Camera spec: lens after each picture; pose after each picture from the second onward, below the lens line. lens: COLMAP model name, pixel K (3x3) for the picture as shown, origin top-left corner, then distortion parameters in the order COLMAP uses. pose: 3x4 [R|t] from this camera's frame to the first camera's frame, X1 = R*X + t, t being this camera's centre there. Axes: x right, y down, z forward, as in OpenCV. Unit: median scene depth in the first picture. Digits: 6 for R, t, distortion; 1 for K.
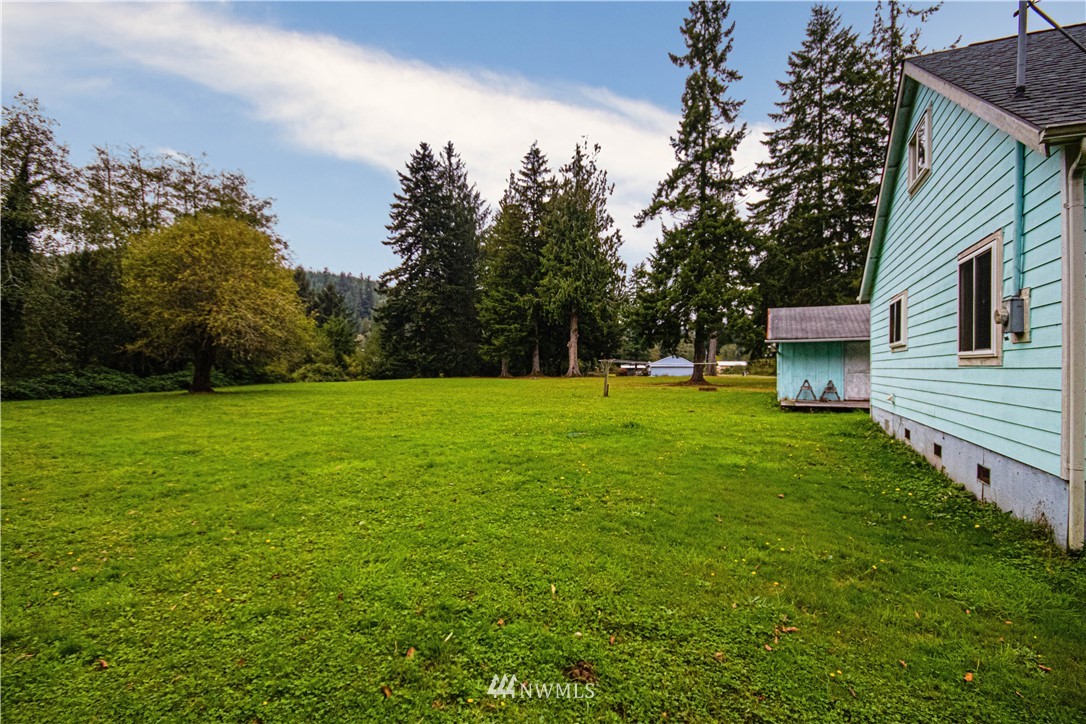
lens RADIAL K [[497.4, 0, 537.8], [0, 497.4, 368.9], [0, 0, 1]] dist [0.009296, -0.013176]
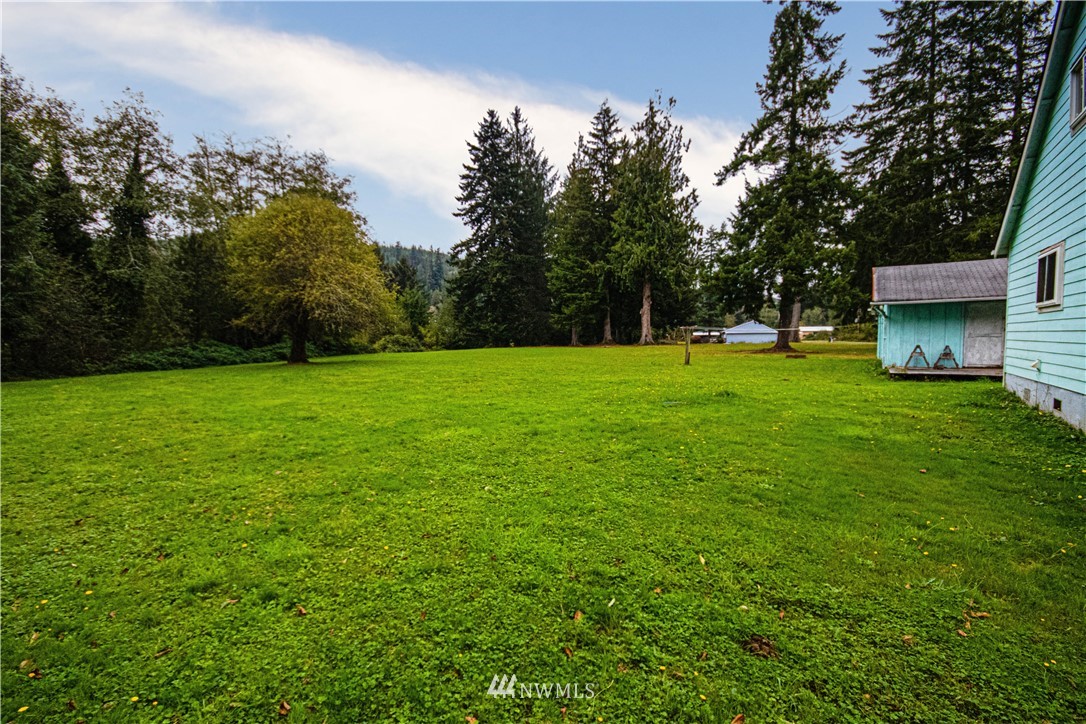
lens RADIAL K [[497.4, 0, 537.7], [0, 497.4, 369.7], [0, 0, 1]] dist [0.009296, -0.013176]
pose [[0.990970, -0.004040, -0.134023, -0.015031], [0.012592, 0.997932, 0.063030, 0.000141], [0.133491, -0.064148, 0.988972, 0.000986]]
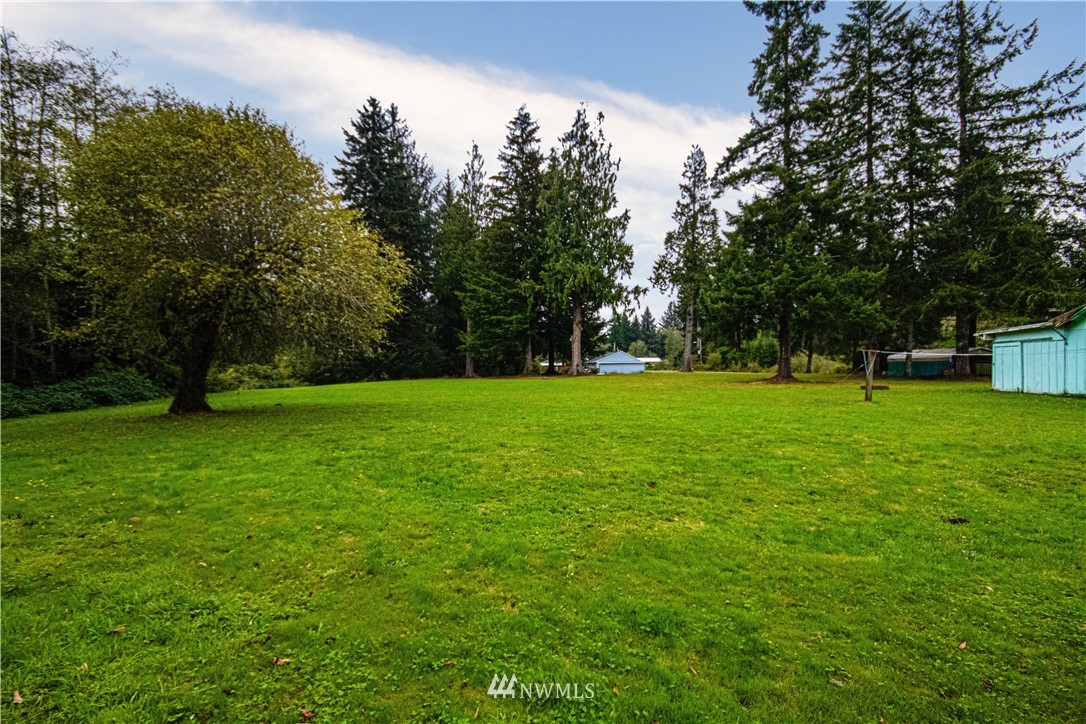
lens RADIAL K [[497.4, 0, 536.5], [0, 497.4, 367.9], [0, 0, 1]] dist [0.009296, -0.013176]
pose [[0.975597, -0.012940, 0.219188, -0.342700], [0.012721, 0.999916, 0.002407, -0.002074], [-0.219201, 0.000440, 0.975680, 0.288953]]
